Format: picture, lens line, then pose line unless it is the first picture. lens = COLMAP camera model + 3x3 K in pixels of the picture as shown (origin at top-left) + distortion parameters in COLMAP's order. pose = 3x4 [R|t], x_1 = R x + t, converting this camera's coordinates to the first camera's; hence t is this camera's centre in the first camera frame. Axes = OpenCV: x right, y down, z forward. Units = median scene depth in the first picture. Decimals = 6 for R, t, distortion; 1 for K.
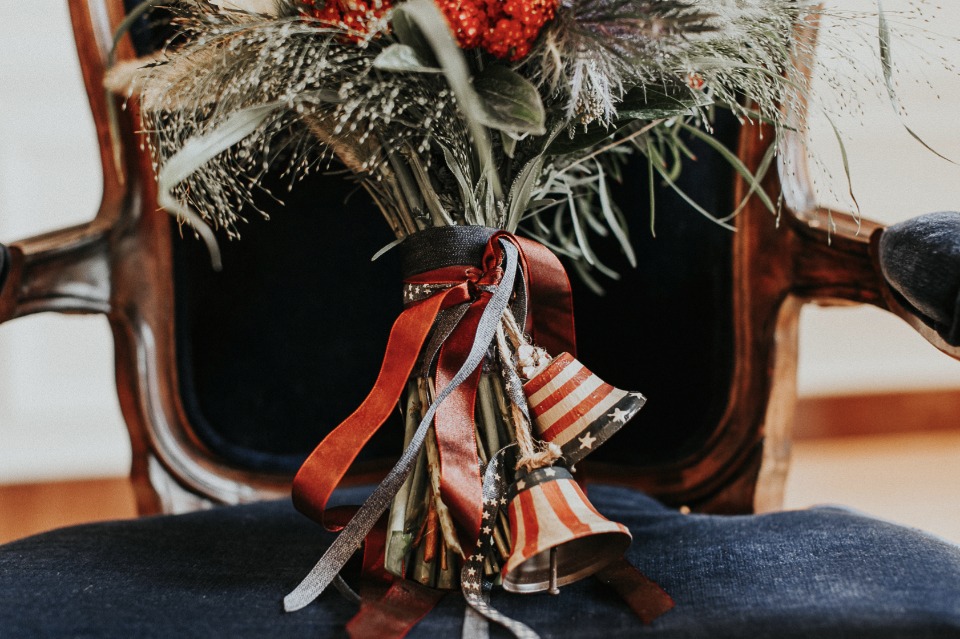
lens RADIAL K [[1430.8, 0, 480.0], [0, 1430.8, 319.5], [0, 0, 1]] dist [0.012041, -0.012574]
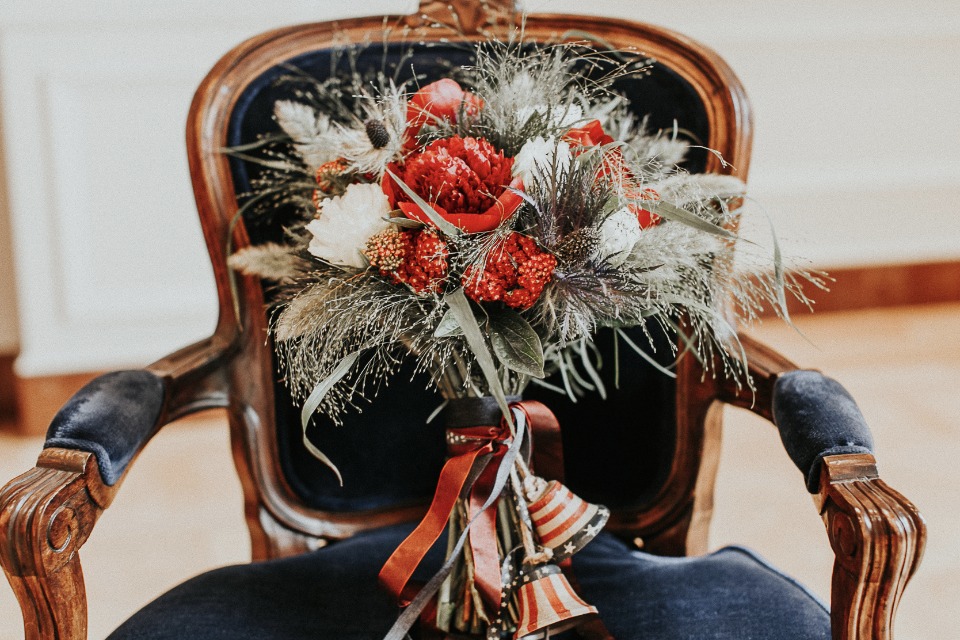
lens RADIAL K [[1430.8, 0, 480.0], [0, 1430.8, 320.0], [0, 0, 1]] dist [0.012041, -0.012574]
pose [[0.999957, 0.001280, 0.009154, -0.034511], [-0.002665, 0.988241, 0.152883, -0.380638], [-0.008851, -0.152901, 0.988202, -0.461823]]
